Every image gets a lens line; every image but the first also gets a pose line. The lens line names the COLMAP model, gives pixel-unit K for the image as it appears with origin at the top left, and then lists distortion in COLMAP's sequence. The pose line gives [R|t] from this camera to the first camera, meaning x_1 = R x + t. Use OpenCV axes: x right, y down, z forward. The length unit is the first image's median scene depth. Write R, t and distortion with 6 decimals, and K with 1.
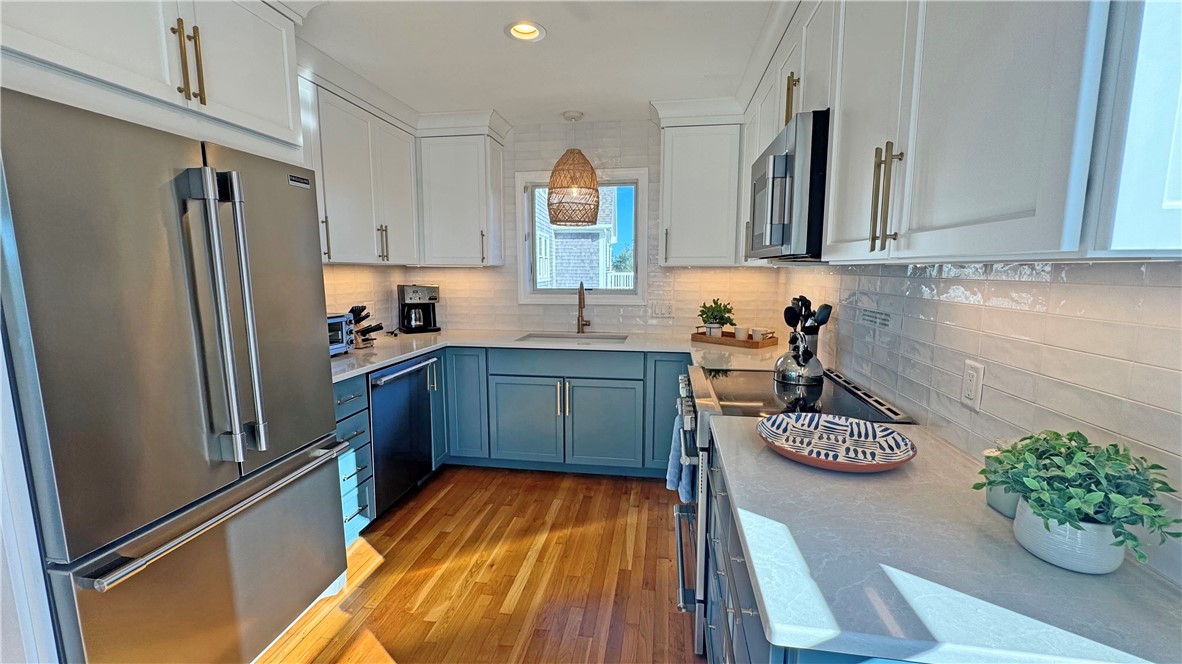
lens RADIAL K [[470.5, 0, 591.0], [0, 470.5, 332.0], [0, 0, 1]] dist [-0.003312, -0.000111]
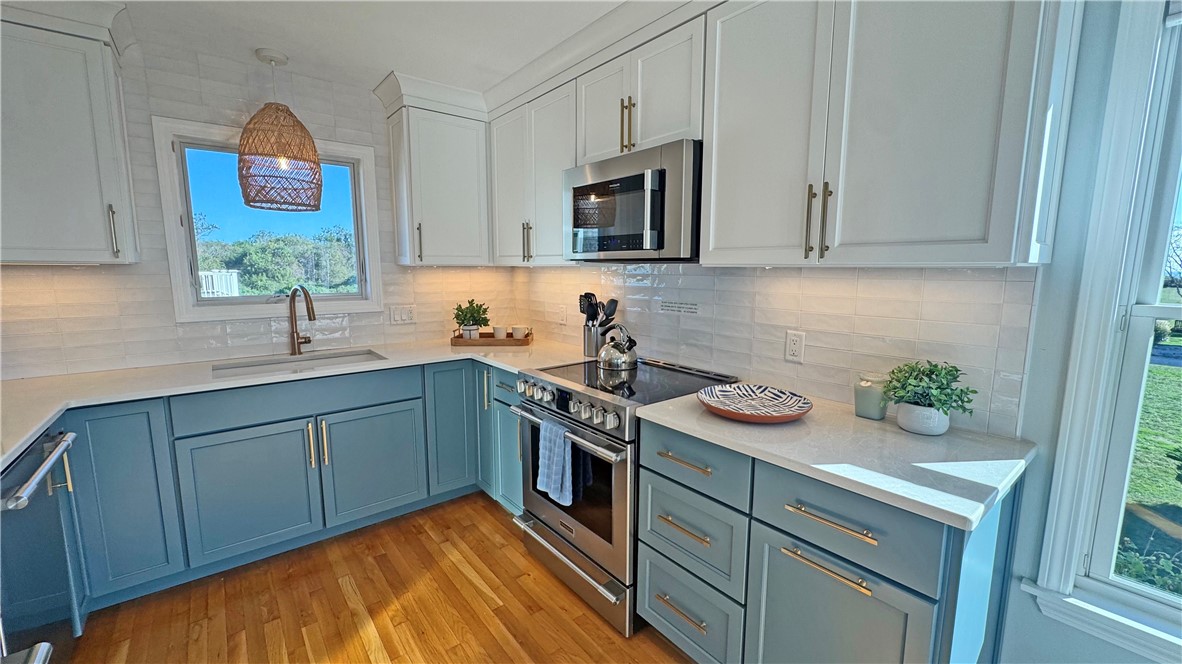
lens RADIAL K [[470.5, 0, 591.0], [0, 470.5, 332.0], [0, 0, 1]] dist [-0.003312, -0.000111]
pose [[0.676646, -0.100067, 0.729477, -0.289940], [0.096771, 0.994214, 0.046620, -0.026994], [-0.729922, 0.039047, 0.682414, 0.174166]]
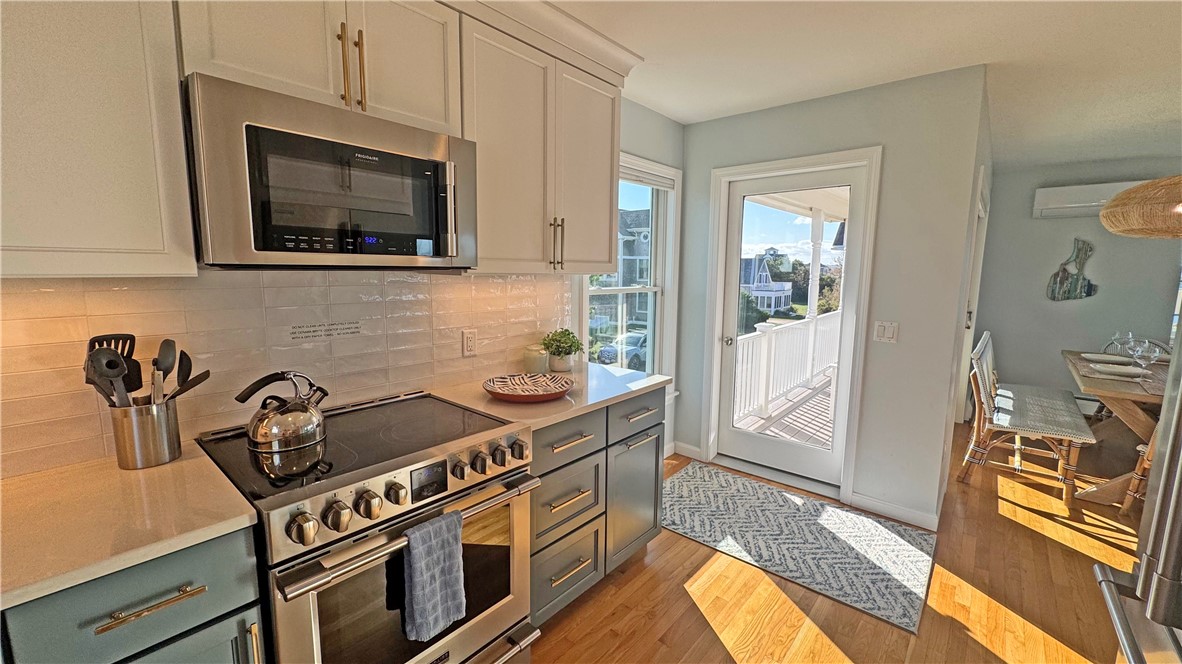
lens RADIAL K [[470.5, 0, 591.0], [0, 470.5, 332.0], [0, 0, 1]] dist [-0.003312, -0.000111]
pose [[-0.844318, -0.078646, 0.530040, -0.196924], [0.062456, 0.967985, 0.243115, -0.128718], [-0.532191, 0.238370, -0.812375, 0.857767]]
